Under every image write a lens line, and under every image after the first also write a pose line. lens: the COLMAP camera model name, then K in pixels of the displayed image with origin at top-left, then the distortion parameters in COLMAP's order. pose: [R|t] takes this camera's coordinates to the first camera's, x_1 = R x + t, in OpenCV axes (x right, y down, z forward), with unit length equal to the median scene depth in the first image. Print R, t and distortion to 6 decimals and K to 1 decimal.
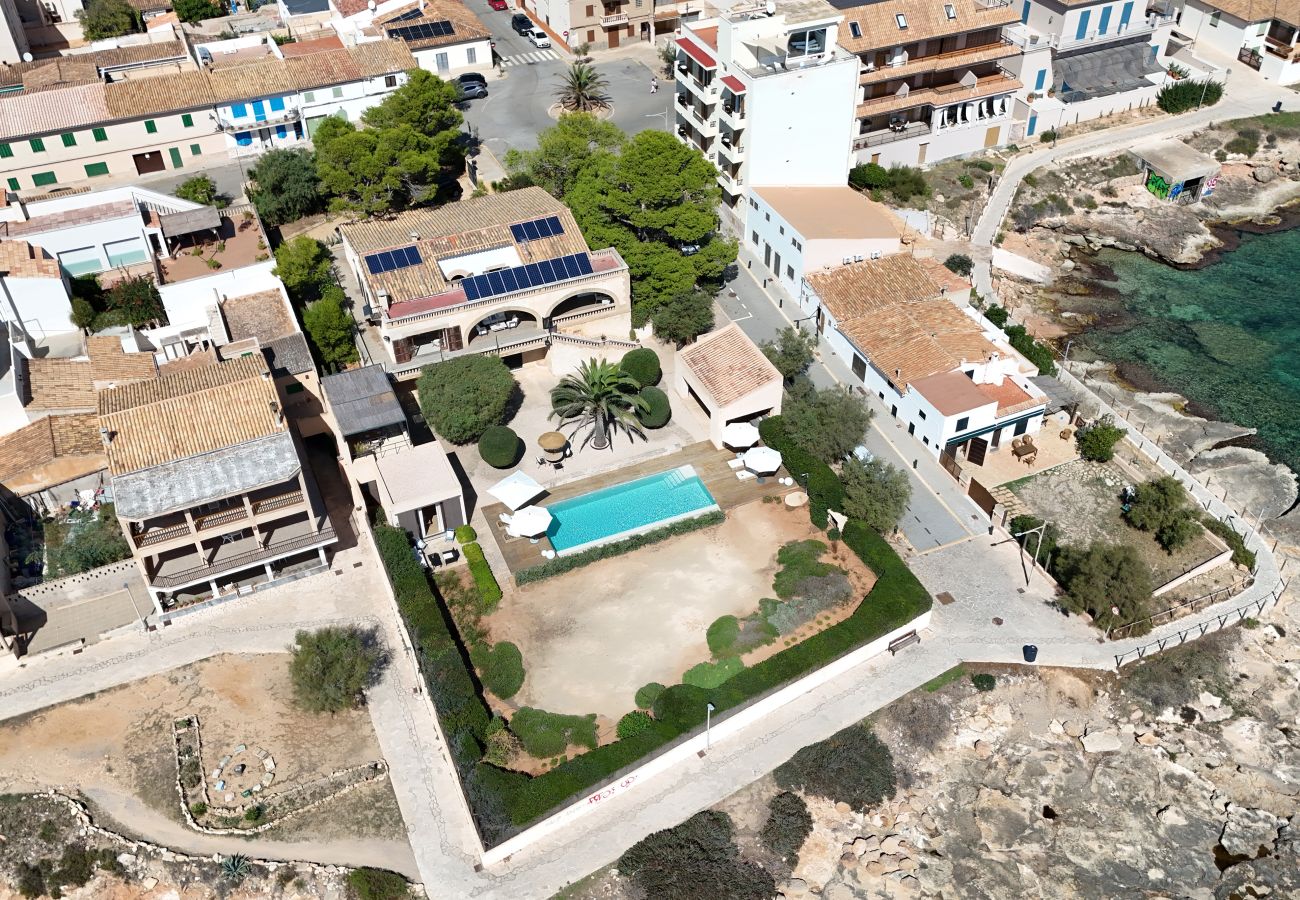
lens RADIAL K [[1199.5, 0, 650.0], [0, 1199.5, 450.0], [0, 0, 1]] dist [0.054821, -0.012075]
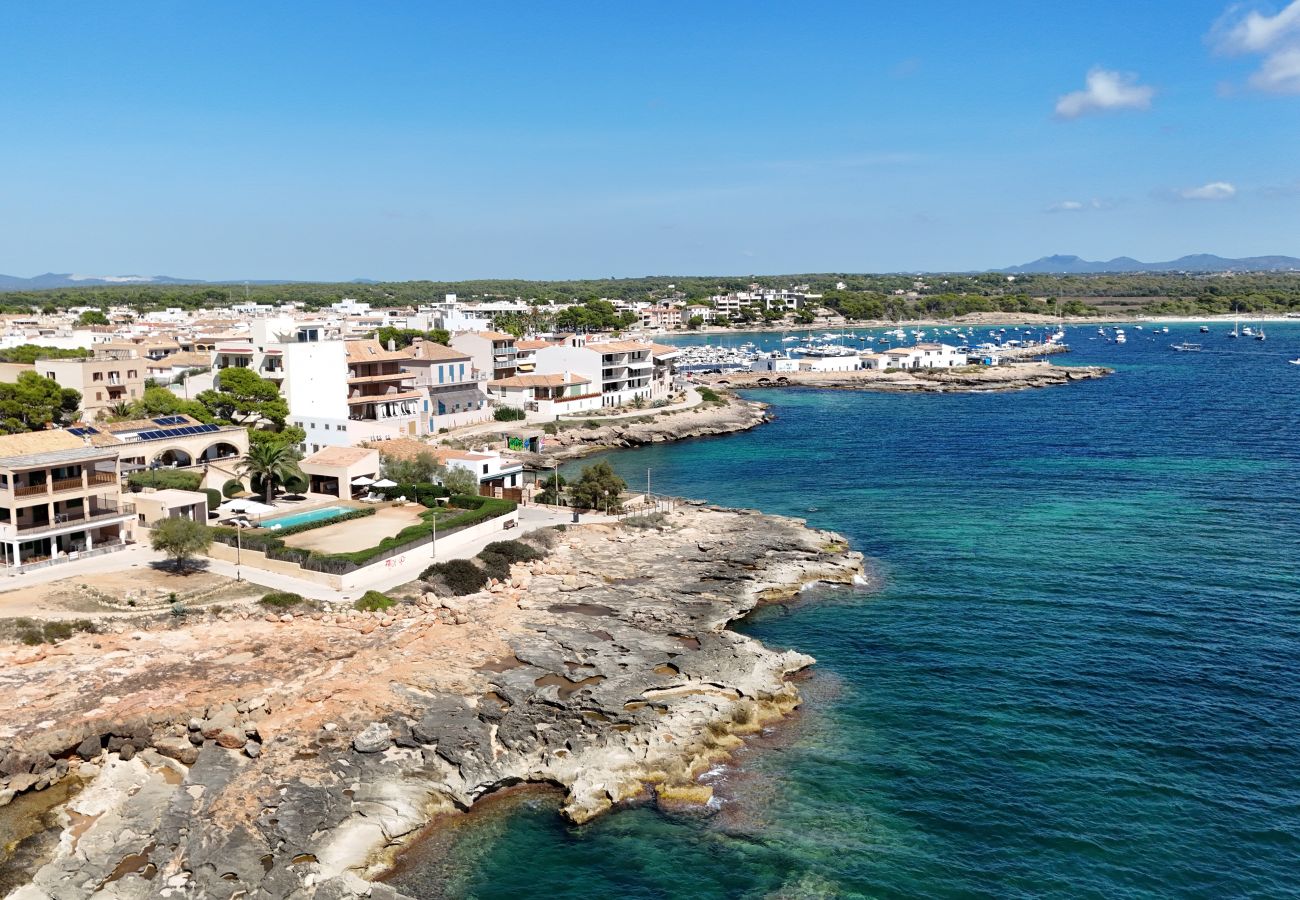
lens RADIAL K [[1204.3, 0, 650.0], [0, 1204.3, 450.0], [0, 0, 1]] dist [-0.001394, -0.003815]
pose [[0.805762, -0.068698, 0.588241, -0.389525], [0.377619, 0.824752, -0.420937, 0.540596], [-0.456236, 0.561307, 0.690495, -0.193425]]
